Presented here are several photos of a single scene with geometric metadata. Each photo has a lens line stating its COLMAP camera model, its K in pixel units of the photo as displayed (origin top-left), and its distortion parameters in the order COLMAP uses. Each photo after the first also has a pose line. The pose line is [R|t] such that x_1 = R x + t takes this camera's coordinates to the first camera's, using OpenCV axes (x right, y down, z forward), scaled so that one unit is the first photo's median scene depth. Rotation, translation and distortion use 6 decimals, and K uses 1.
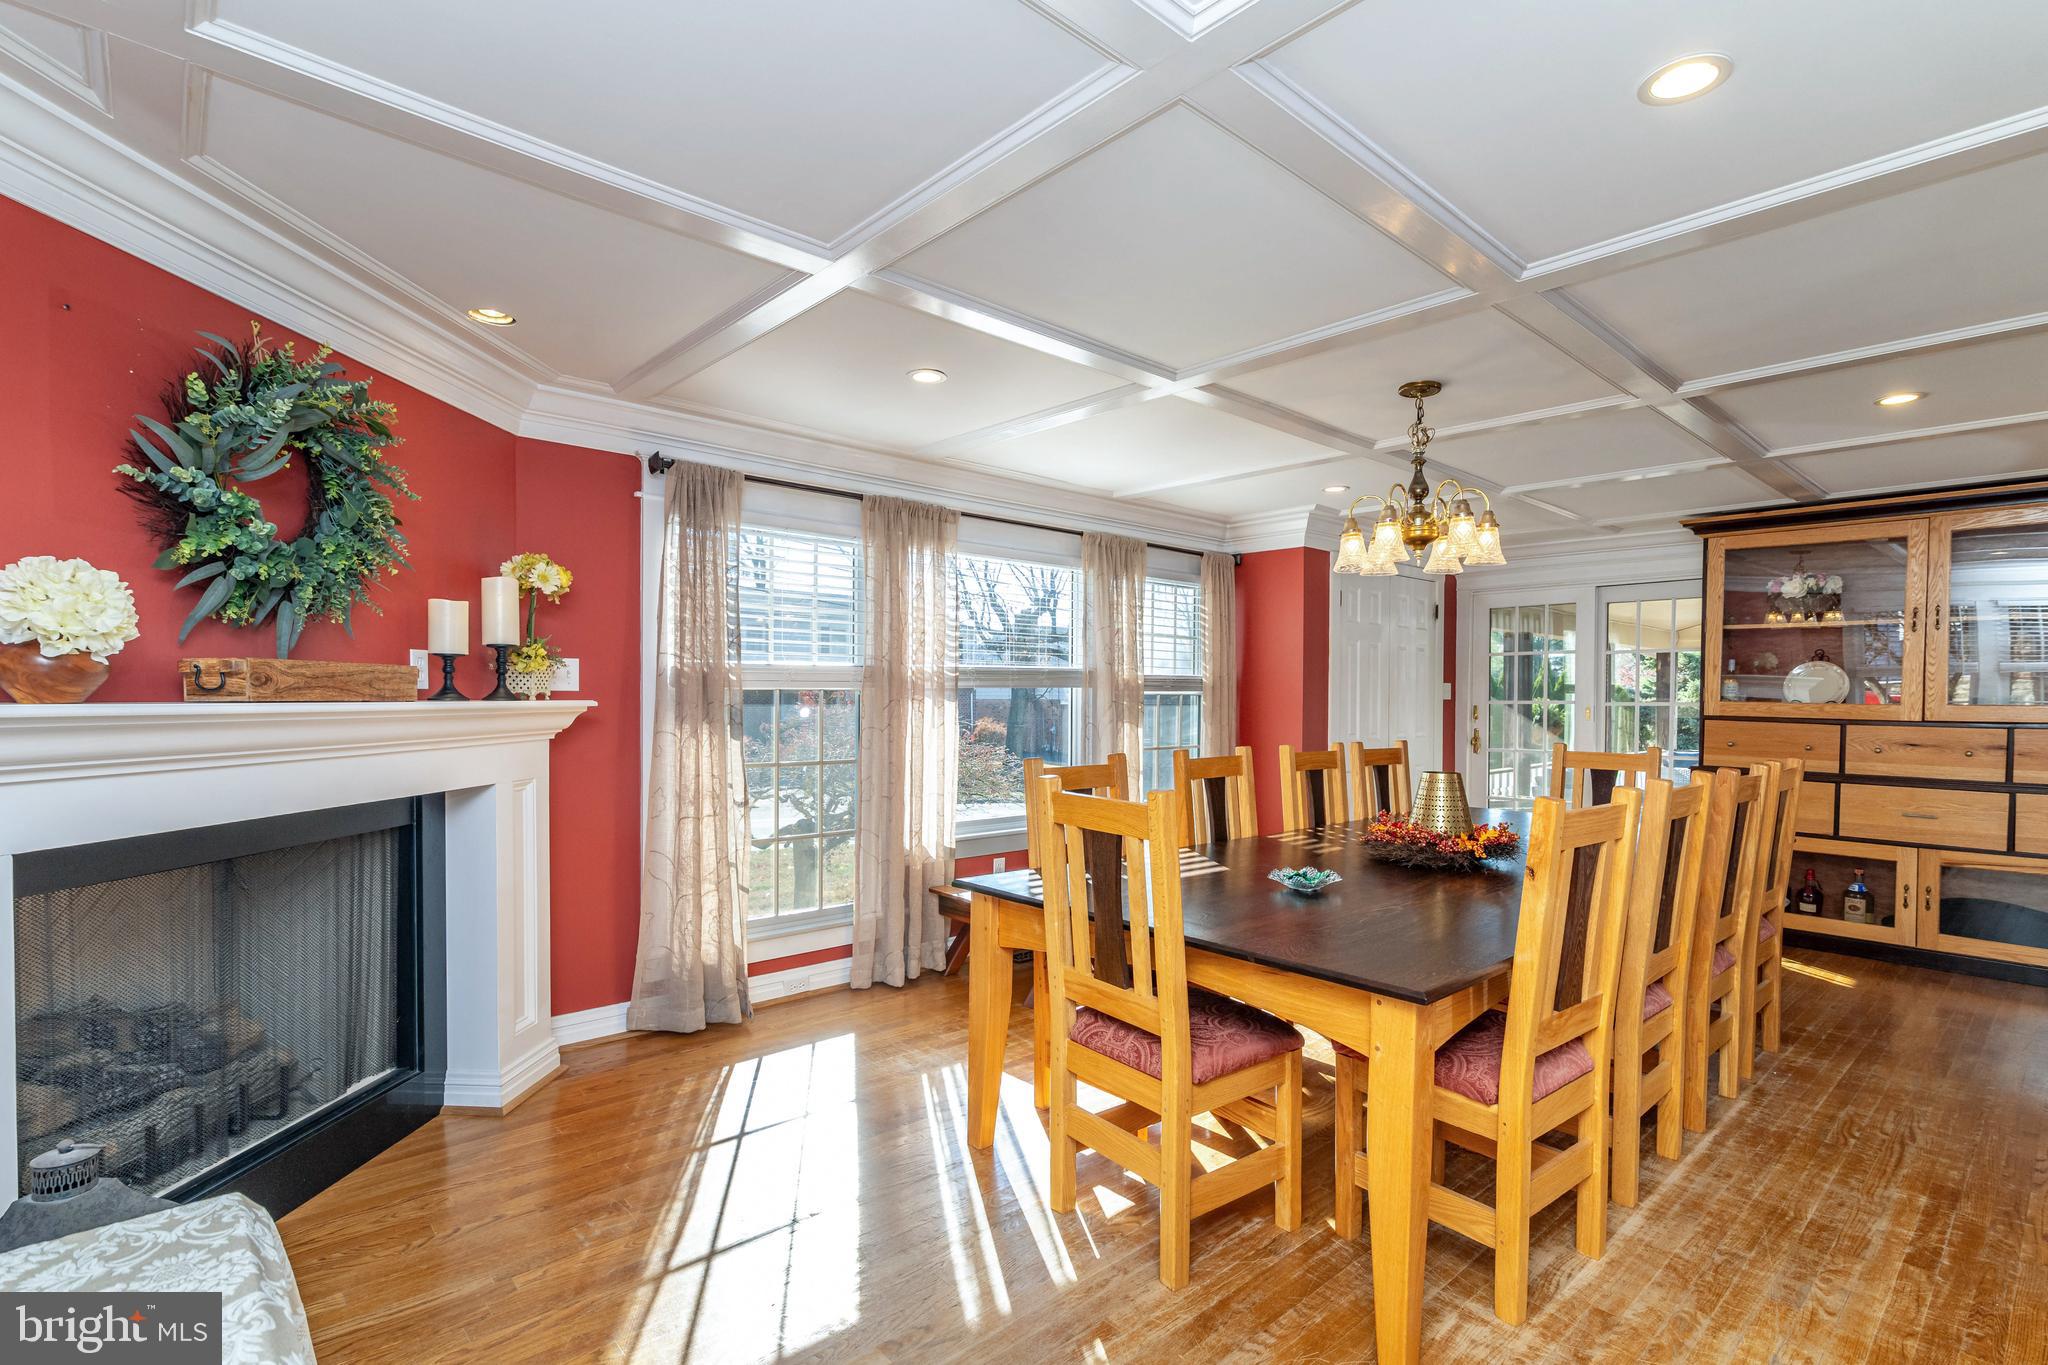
lens RADIAL K [[970.4, 0, 1024.0], [0, 970.4, 682.5], [0, 0, 1]] dist [-0.000608, -0.000219]
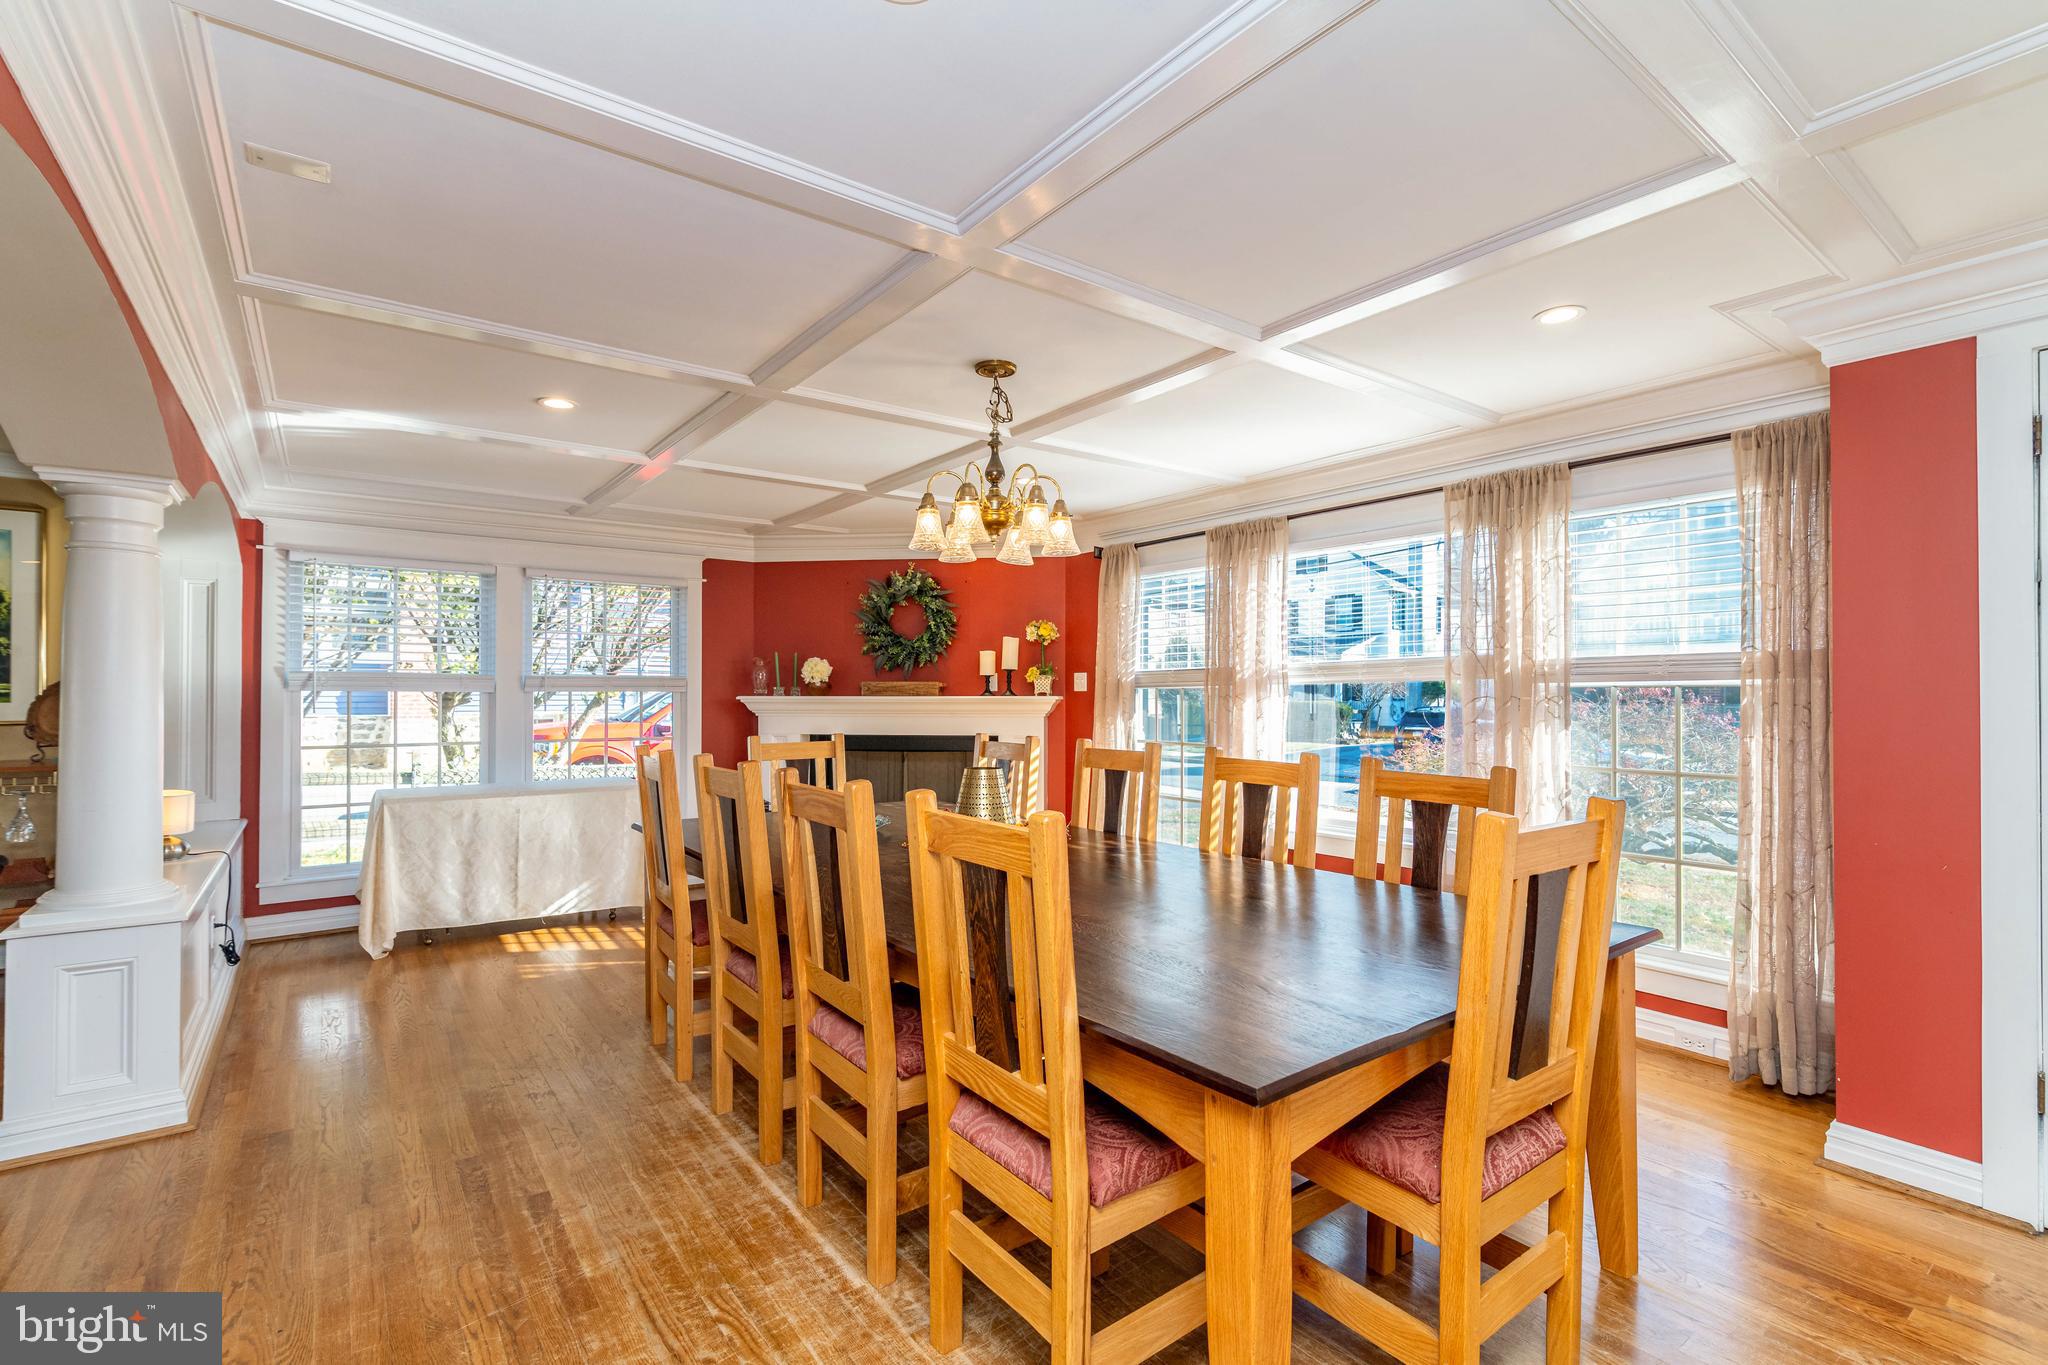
lens RADIAL K [[926.3, 0, 1024.0], [0, 926.3, 682.5], [0, 0, 1]] dist [-0.000262, -0.000094]
pose [[-0.092270, -0.023533, -0.995456, 1.307283], [0.007936, 0.999672, -0.024368, 0.033416], [0.995702, -0.010148, -0.092053, 1.117362]]
